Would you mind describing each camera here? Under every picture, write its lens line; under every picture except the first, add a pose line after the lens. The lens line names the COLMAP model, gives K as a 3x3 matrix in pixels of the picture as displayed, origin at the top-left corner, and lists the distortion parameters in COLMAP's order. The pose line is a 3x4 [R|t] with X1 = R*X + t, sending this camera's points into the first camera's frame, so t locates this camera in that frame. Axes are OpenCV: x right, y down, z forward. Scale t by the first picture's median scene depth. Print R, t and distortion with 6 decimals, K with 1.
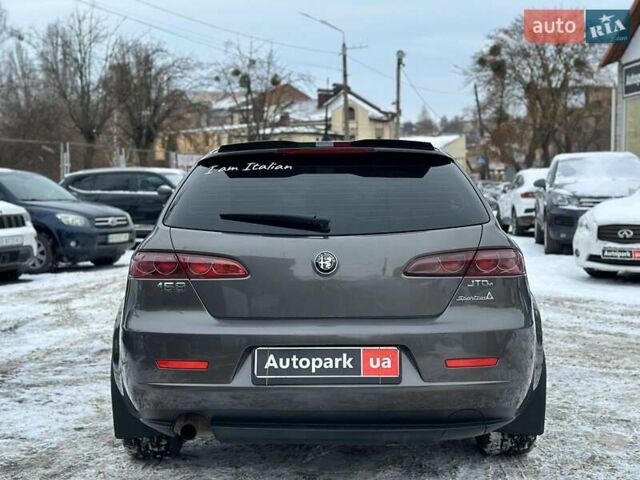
lens RADIAL K [[901.4, 0, 319.2], [0, 901.4, 245.7], [0, 0, 1]] dist [0.112181, 0.000000]
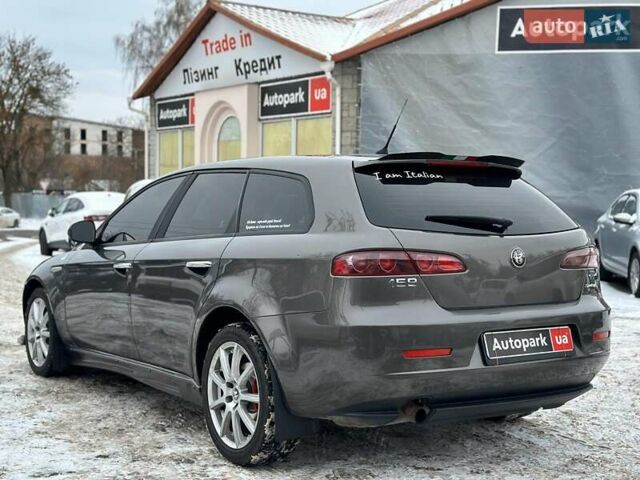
lens RADIAL K [[901.4, 0, 314.2], [0, 901.4, 238.8], [0, 0, 1]] dist [0.112181, 0.000000]
pose [[0.821696, 0.000631, 0.569926, -0.861709], [0.021108, 0.999280, -0.031539, 0.025136], [-0.569535, 0.037945, 0.821091, 0.175558]]
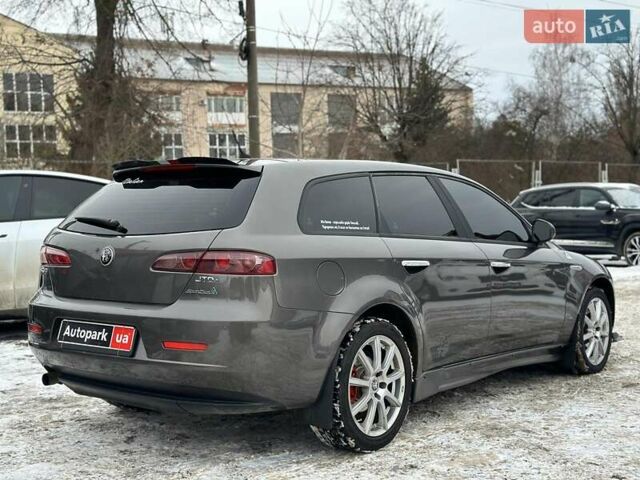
lens RADIAL K [[901.4, 0, 323.3], [0, 901.4, 243.2], [0, 0, 1]] dist [0.112181, 0.000000]
pose [[0.789936, 0.025880, -0.612643, 0.994269], [-0.039393, 0.999187, -0.008584, -0.000484], [0.611923, 0.030915, 0.790313, 0.179668]]
